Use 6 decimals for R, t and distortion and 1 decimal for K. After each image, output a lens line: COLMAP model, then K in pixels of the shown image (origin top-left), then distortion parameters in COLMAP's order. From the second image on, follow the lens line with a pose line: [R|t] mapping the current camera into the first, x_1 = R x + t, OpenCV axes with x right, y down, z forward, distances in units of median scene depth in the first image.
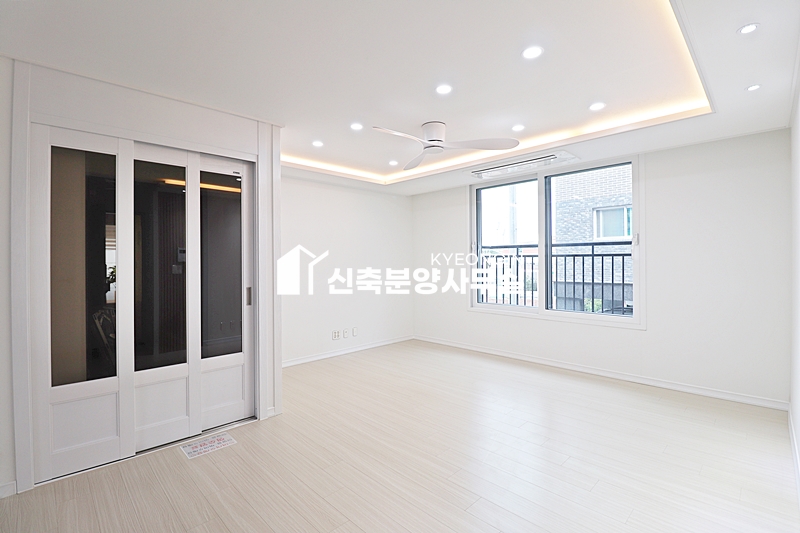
lens RADIAL K [[376.9, 0, 402.7], [0, 376.9, 262.7], [0, 0, 1]] dist [0.003101, -0.012177]
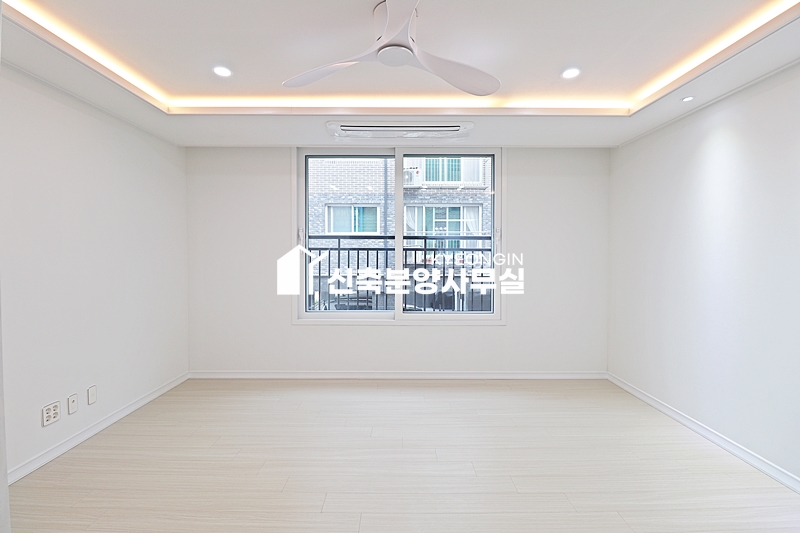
lens RADIAL K [[371.5, 0, 404.4], [0, 371.5, 260.8], [0, 0, 1]] dist [0.000589, -0.010750]
pose [[0.701375, -0.005453, 0.712771, -0.158518], [-0.003849, 0.999927, 0.011438, -0.001554], [-0.712782, -0.010766, 0.701303, 0.315177]]
